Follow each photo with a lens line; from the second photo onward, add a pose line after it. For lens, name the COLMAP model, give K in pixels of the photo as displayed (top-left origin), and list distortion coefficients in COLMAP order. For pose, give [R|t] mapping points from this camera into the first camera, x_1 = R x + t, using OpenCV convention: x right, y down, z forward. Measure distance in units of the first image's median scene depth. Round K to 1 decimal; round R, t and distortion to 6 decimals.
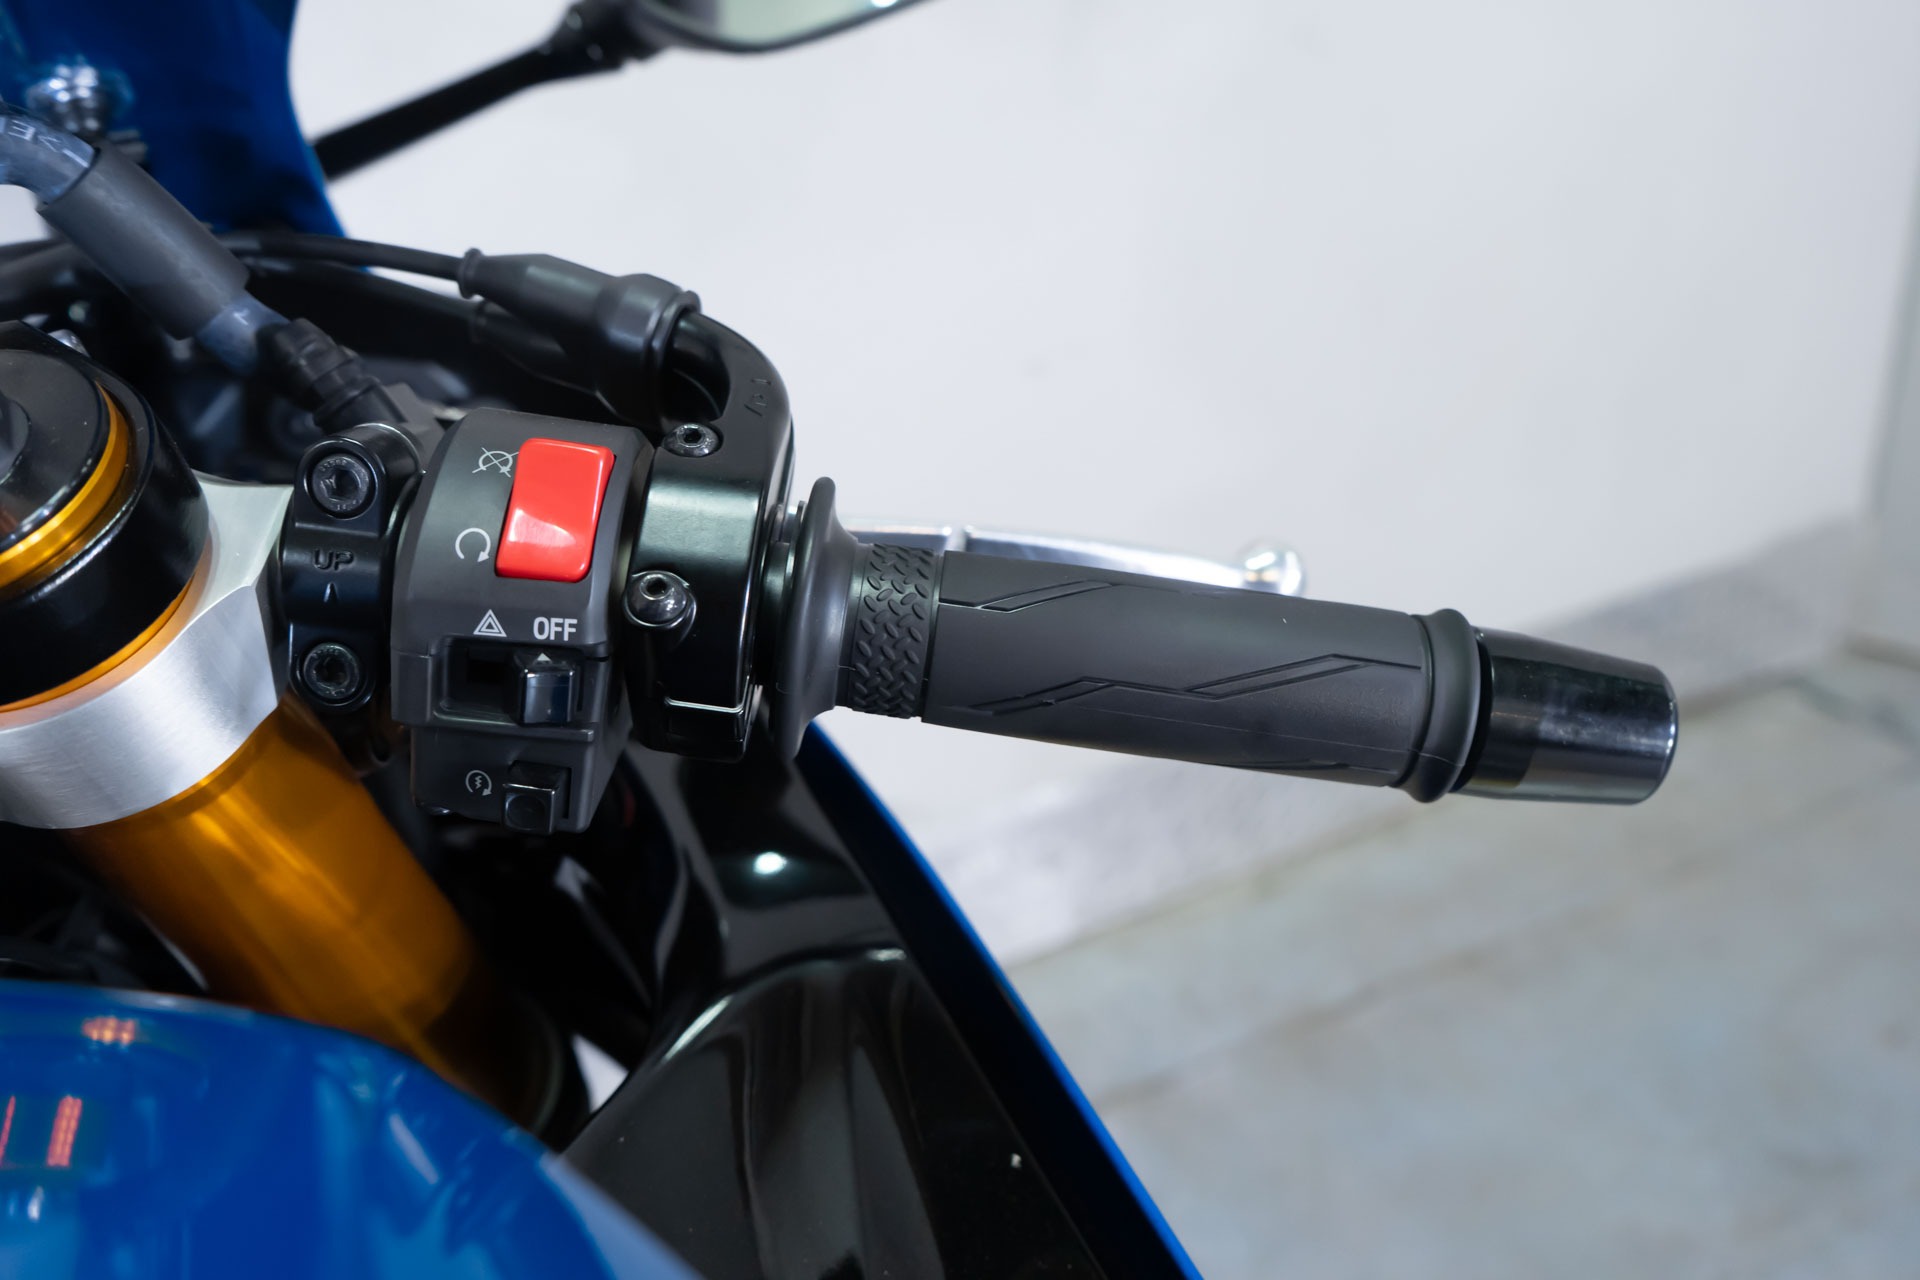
lens RADIAL K [[1596.3, 0, 960.0], [0, 1596.3, 640.0], [0, 0, 1]] dist [0.054078, 0.001034]
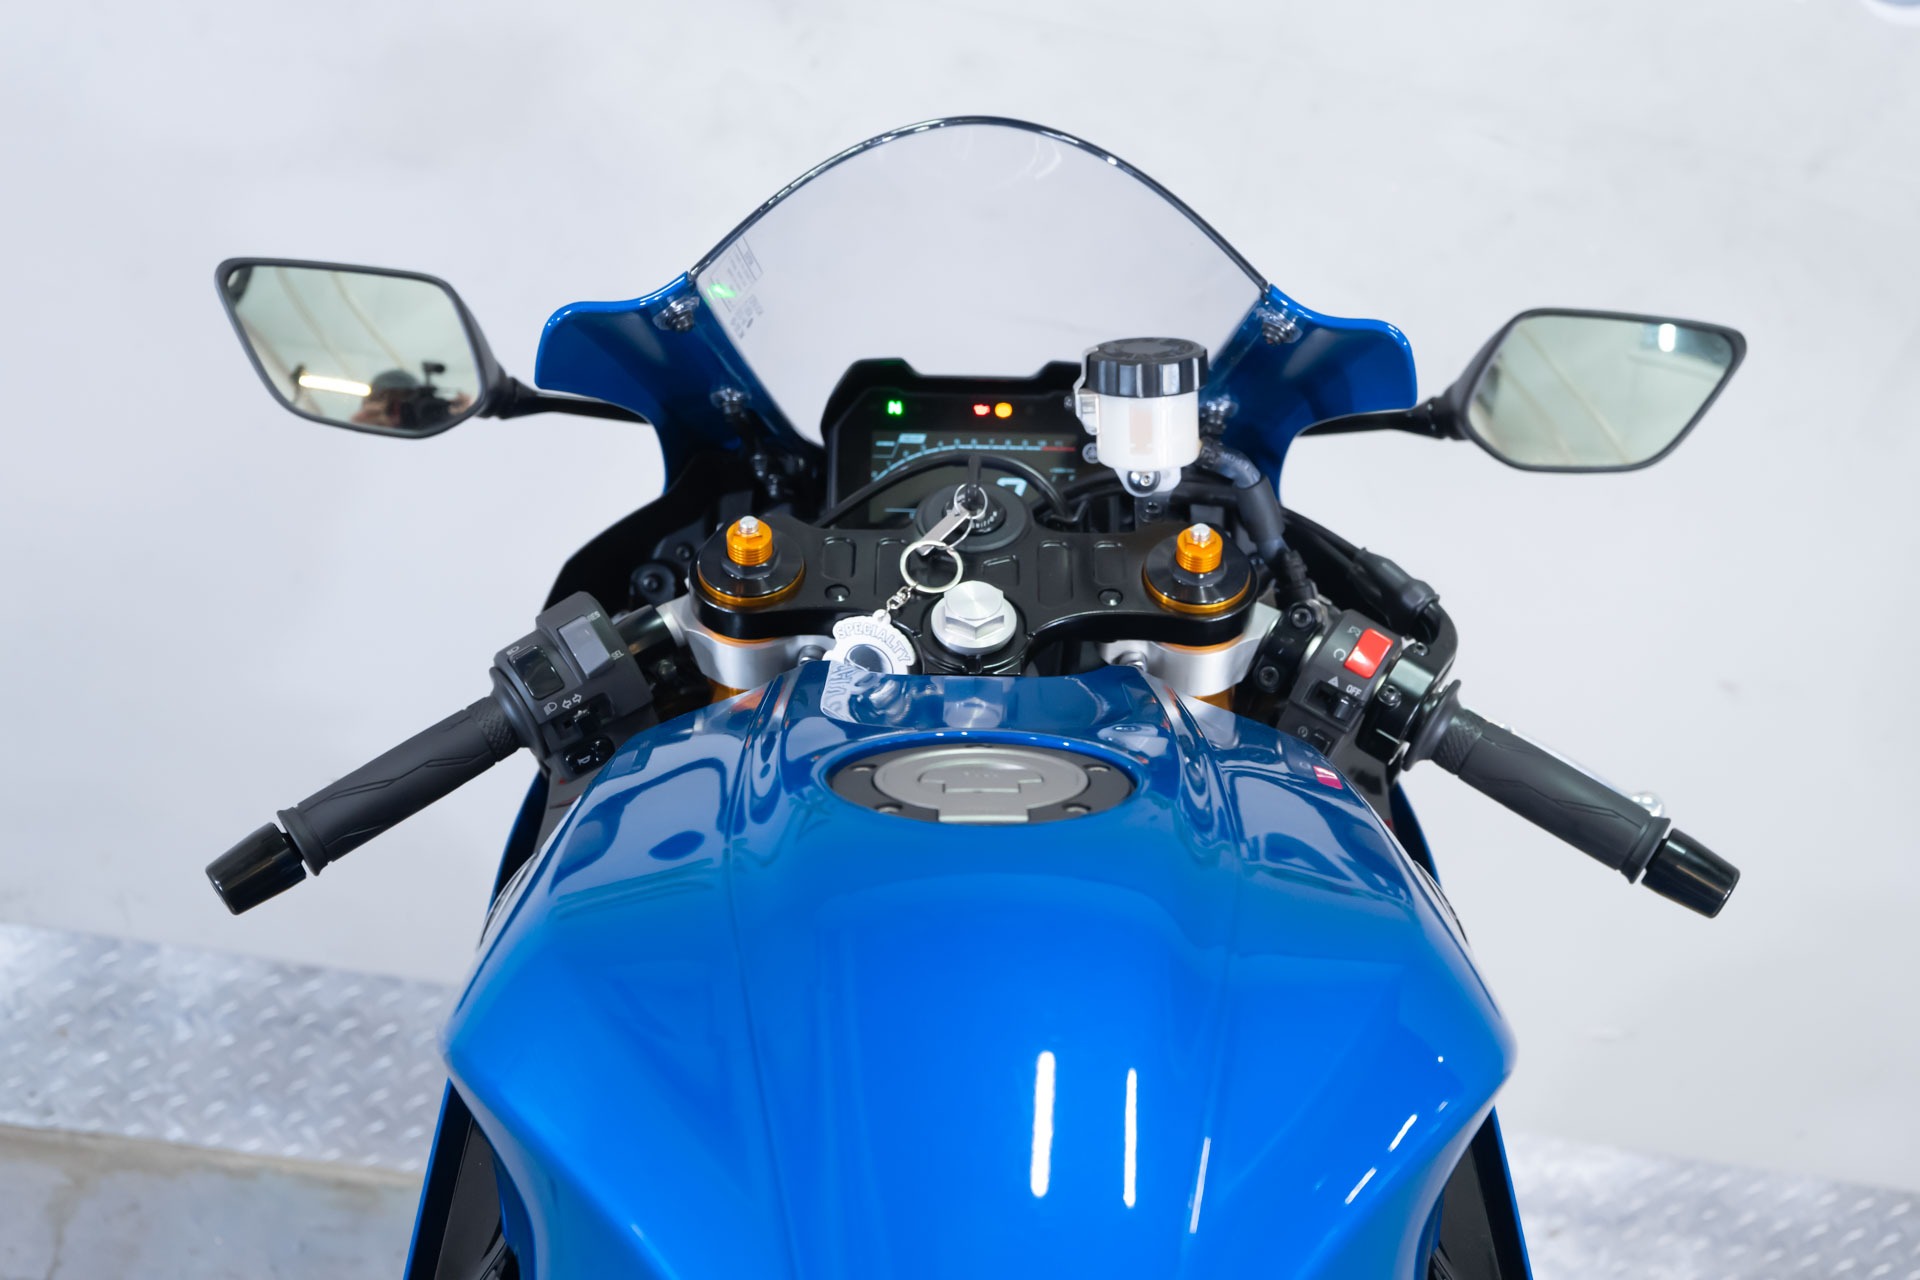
lens RADIAL K [[2683.0, 0, 960.0], [0, 2683.0, 640.0], [0, 0, 1]] dist [0.069911, 0.012630]
pose [[0.889235, 0.374862, -0.262184, 0.333602], [-0.402702, 0.913368, -0.059920, 0.451426], [0.217008, 0.158865, 0.963156, -3.588875]]
